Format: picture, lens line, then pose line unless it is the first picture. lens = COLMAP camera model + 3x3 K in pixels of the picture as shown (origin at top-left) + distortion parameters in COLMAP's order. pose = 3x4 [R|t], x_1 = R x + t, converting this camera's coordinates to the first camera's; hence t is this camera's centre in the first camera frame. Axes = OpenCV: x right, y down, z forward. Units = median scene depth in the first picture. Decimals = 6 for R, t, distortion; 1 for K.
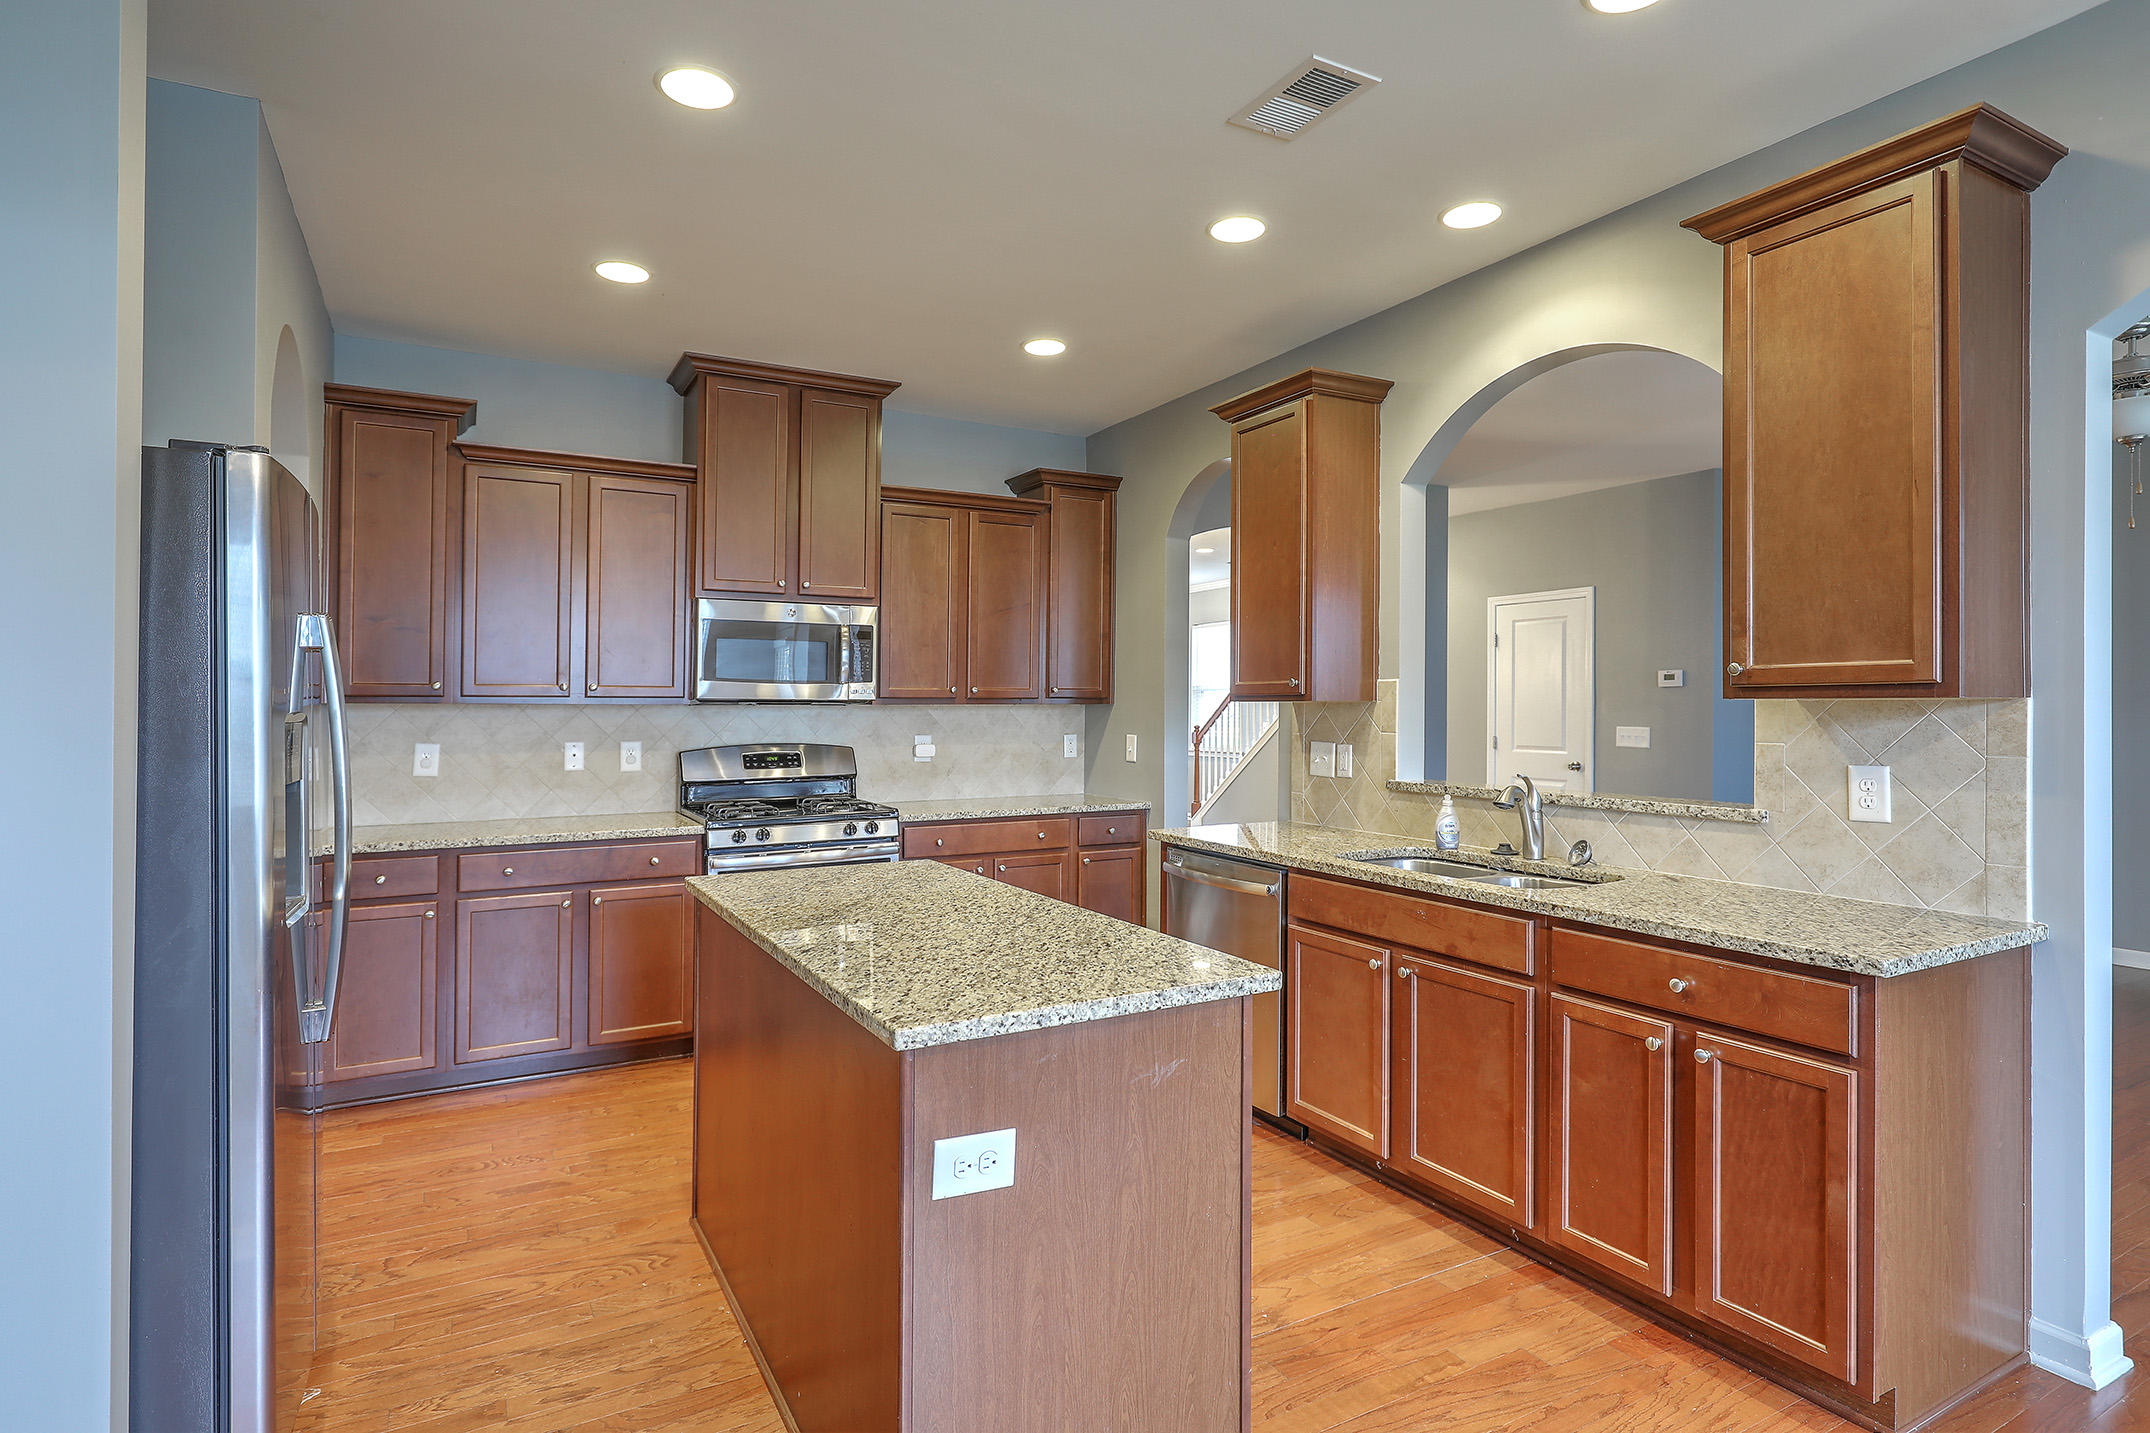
lens RADIAL K [[1103.8, 0, 1079.1], [0, 1103.8, 706.7], [0, 0, 1]] dist [0.002321, -0.001408]
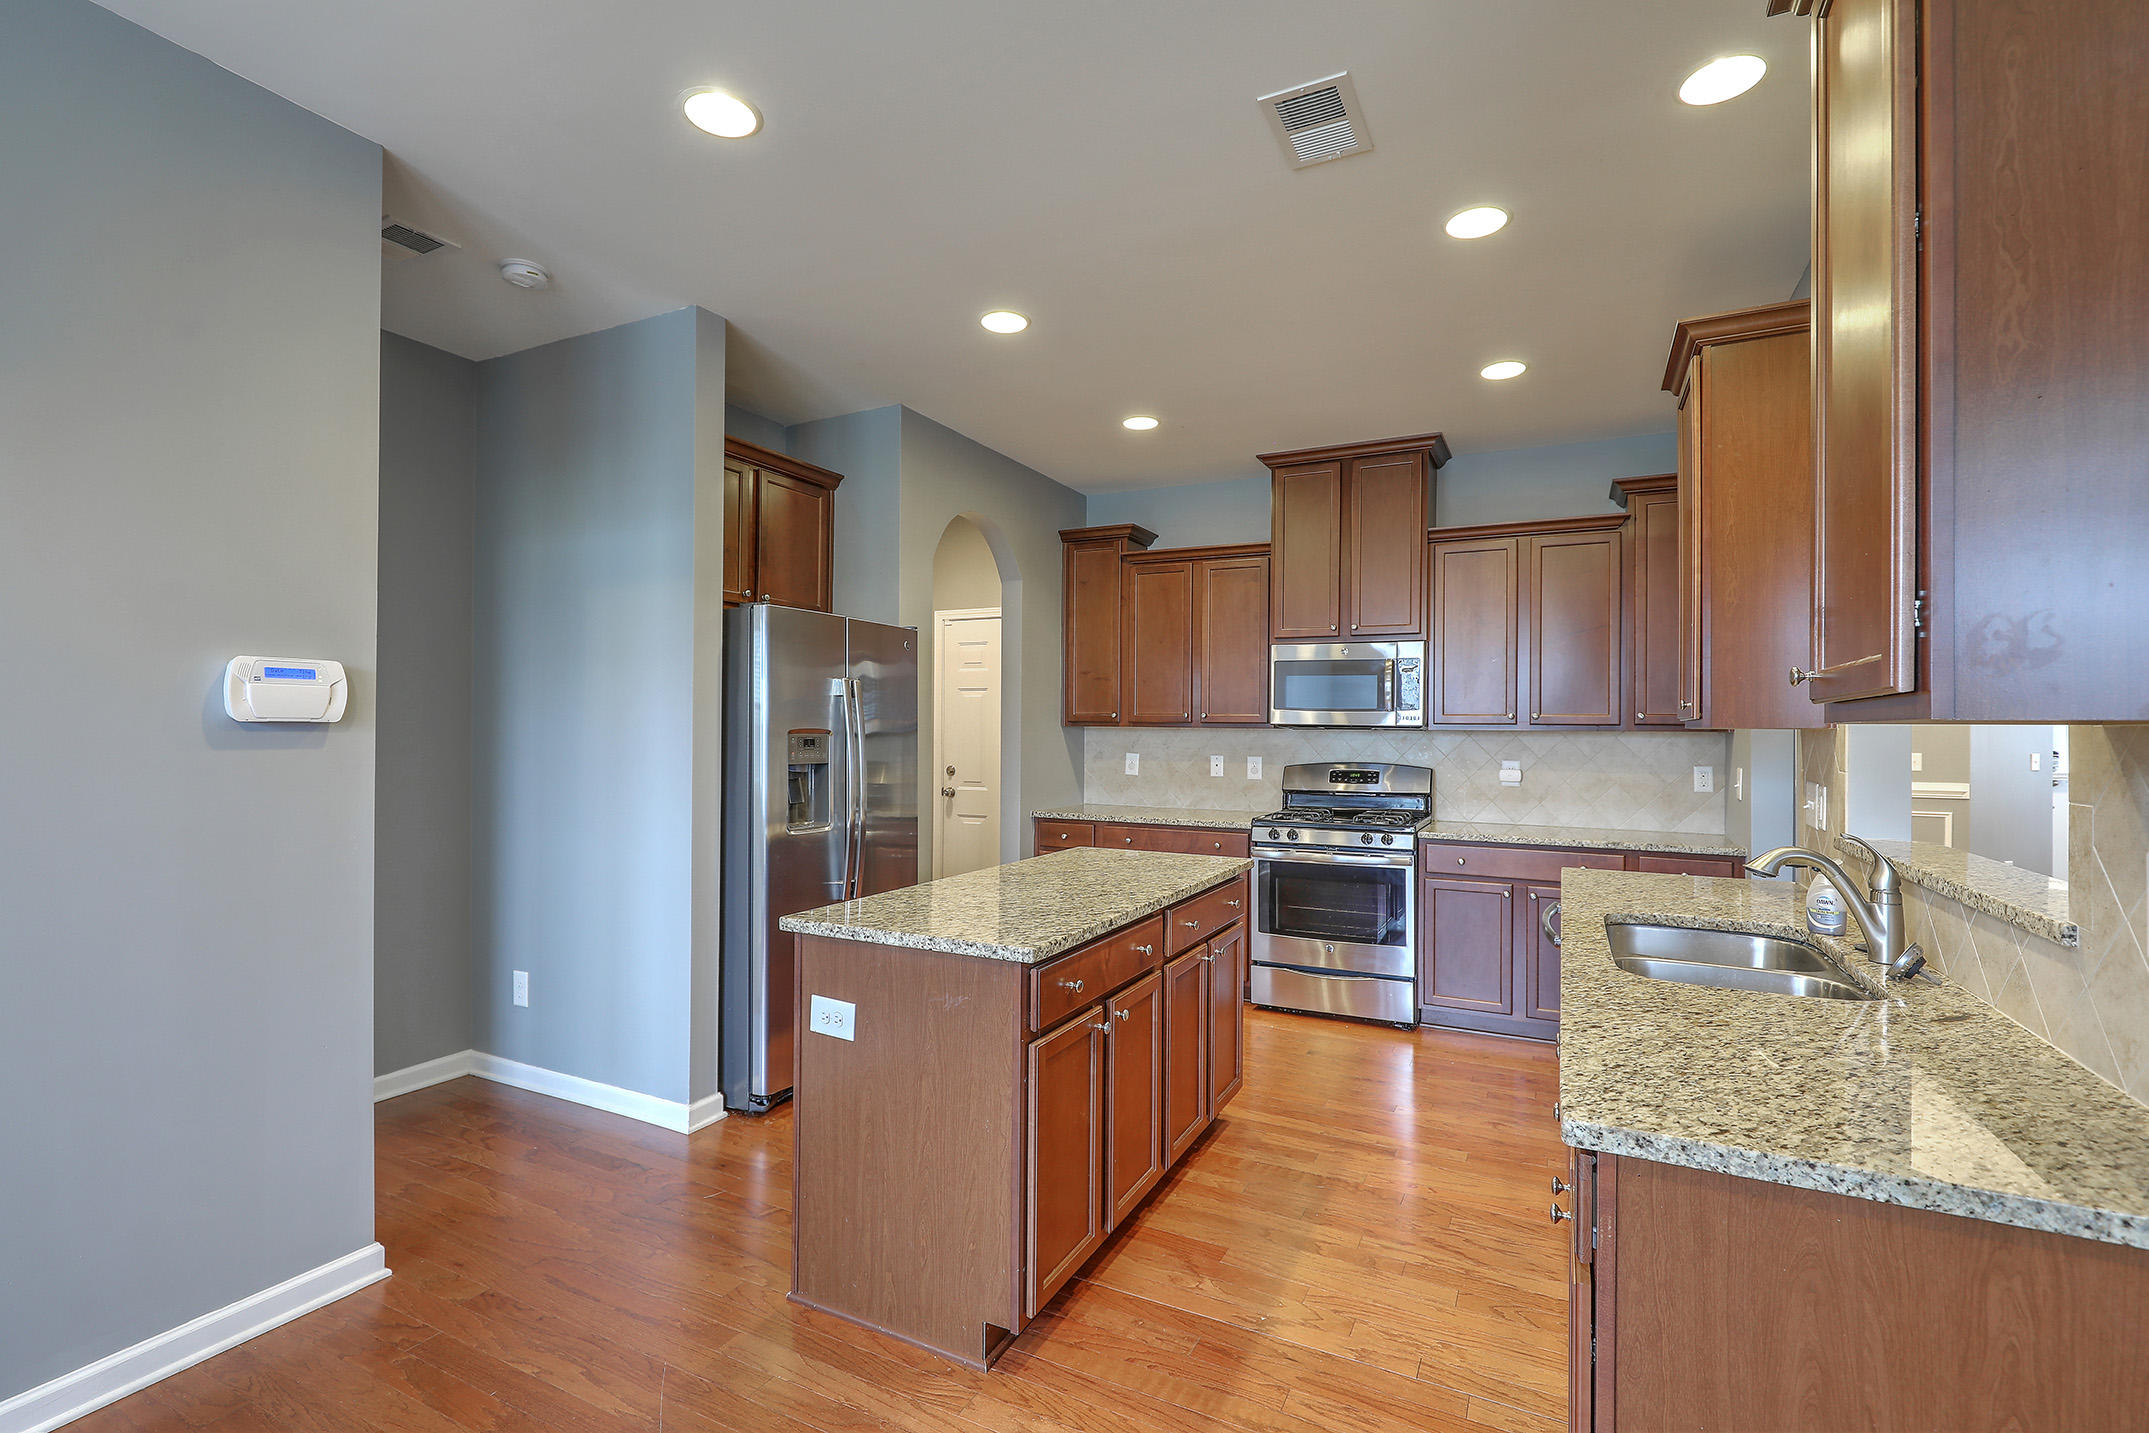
lens RADIAL K [[967.0, 0, 1077.5], [0, 967.0, 725.1], [0, 0, 1]] dist [0.004268, -0.001188]
pose [[0.560495, 0.002368, -0.828155, 0.433017], [-0.009529, 0.999948, -0.003590, 0.000075], [0.828103, 0.009904, 0.560488, 0.179840]]
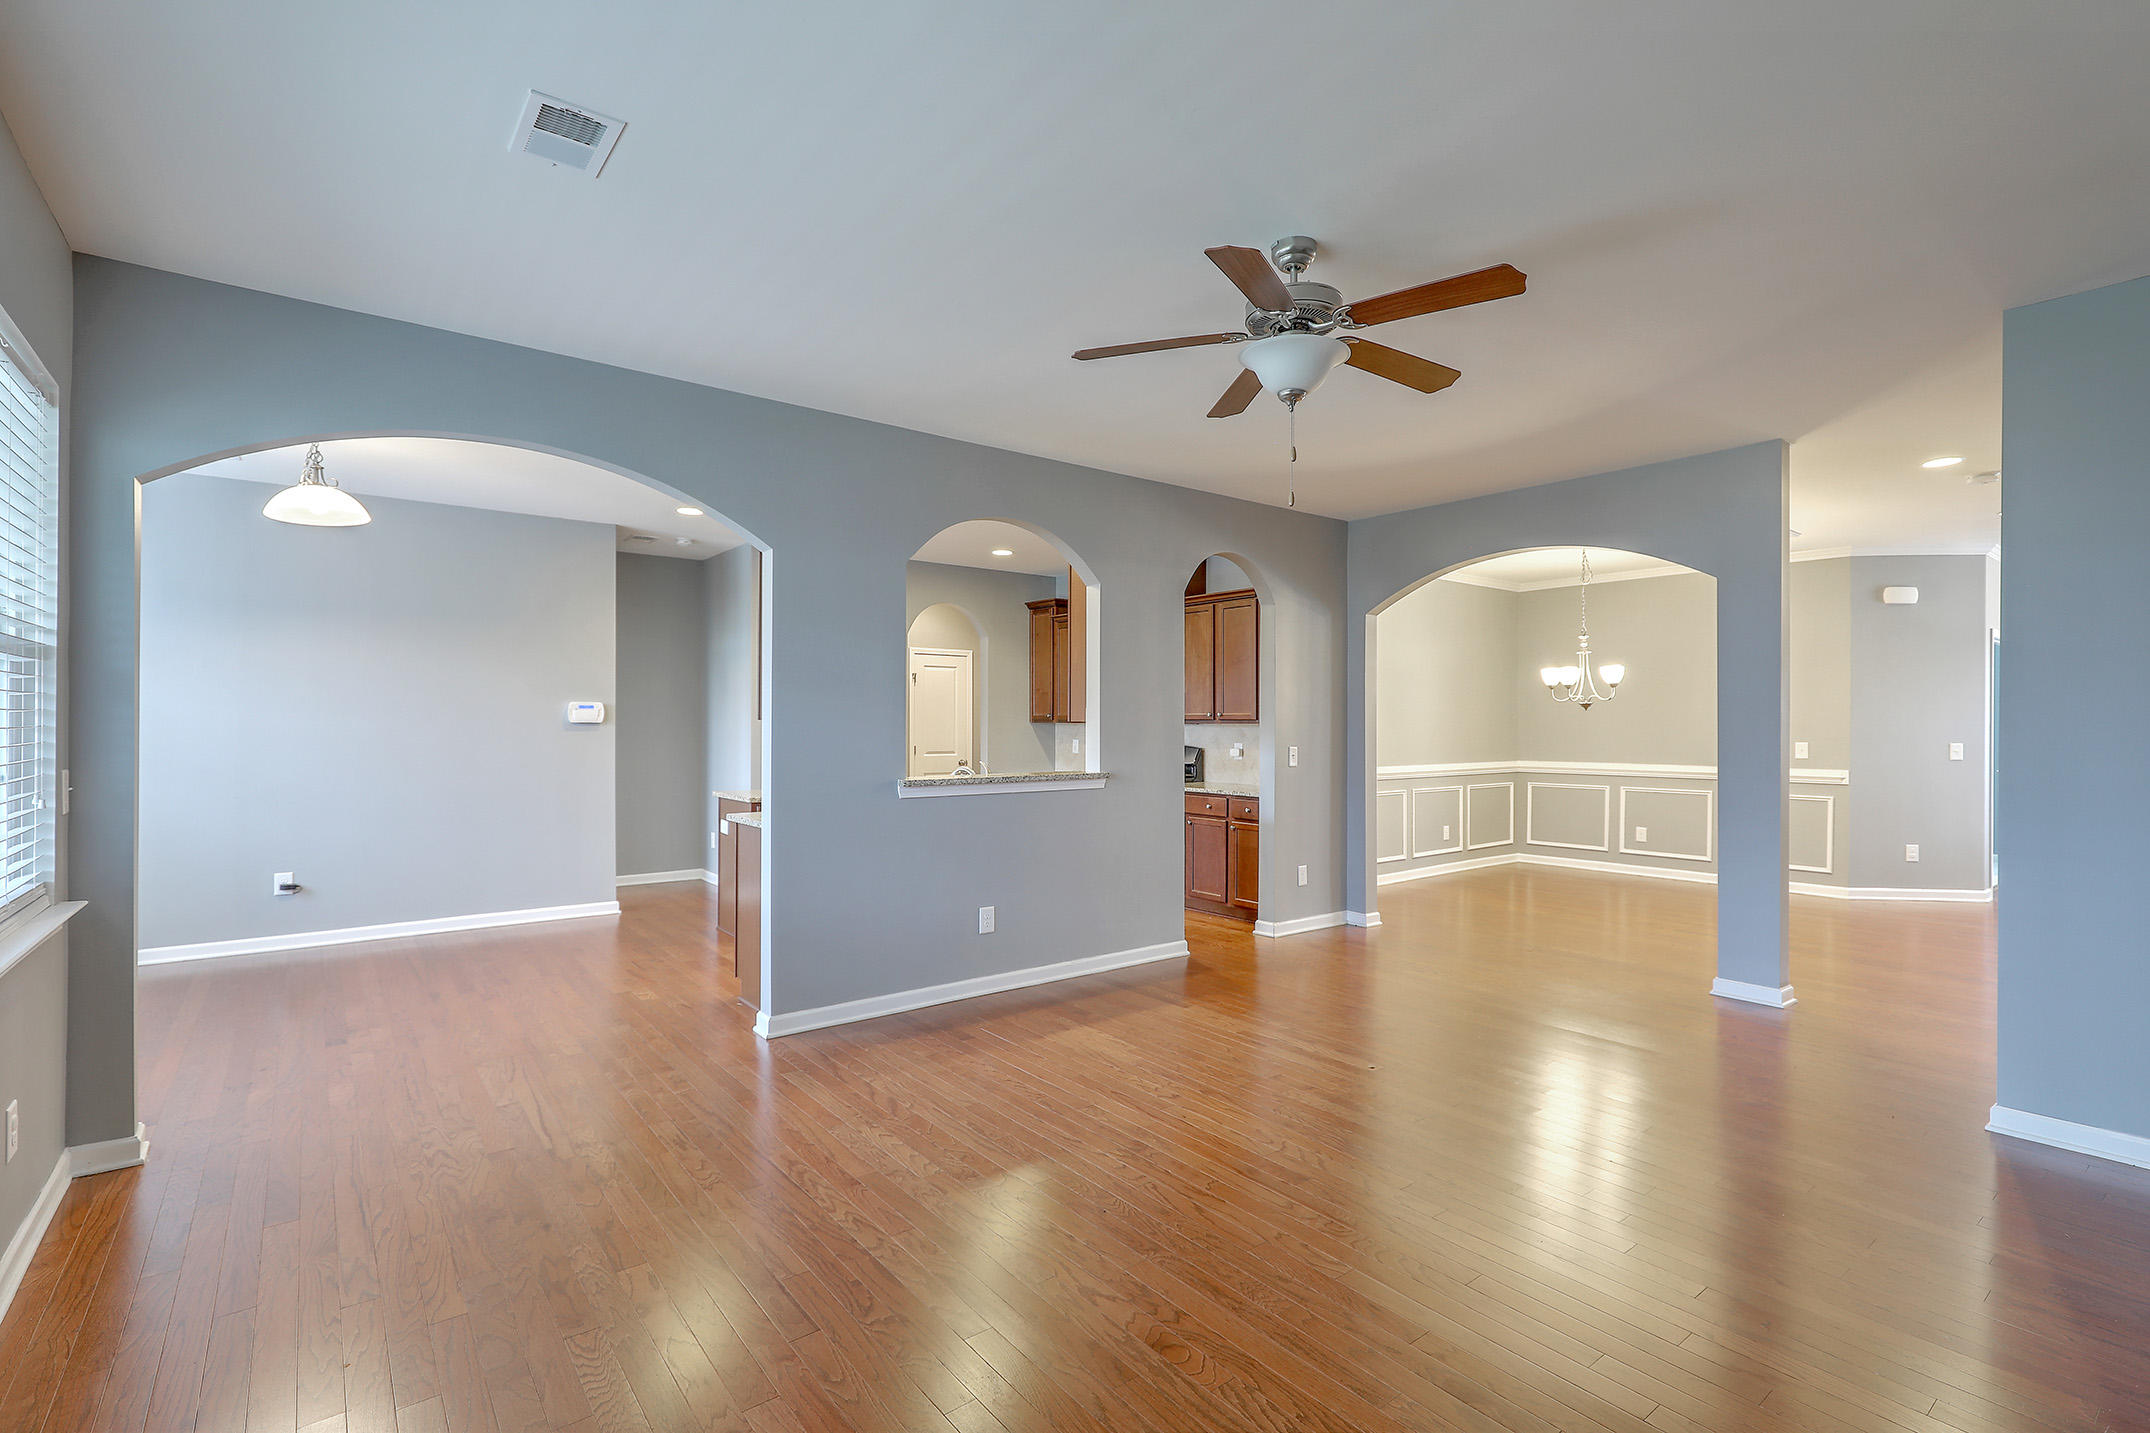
lens RADIAL K [[967.4, 0, 1081.1], [0, 967.4, 726.0], [0, 0, 1]] dist [0.004268, -0.001188]
pose [[0.162119, 0.004764, -0.986760, 1.378697], [-0.004408, 0.999982, 0.004104, -0.003752], [0.986761, 0.003685, 0.162137, 0.622946]]
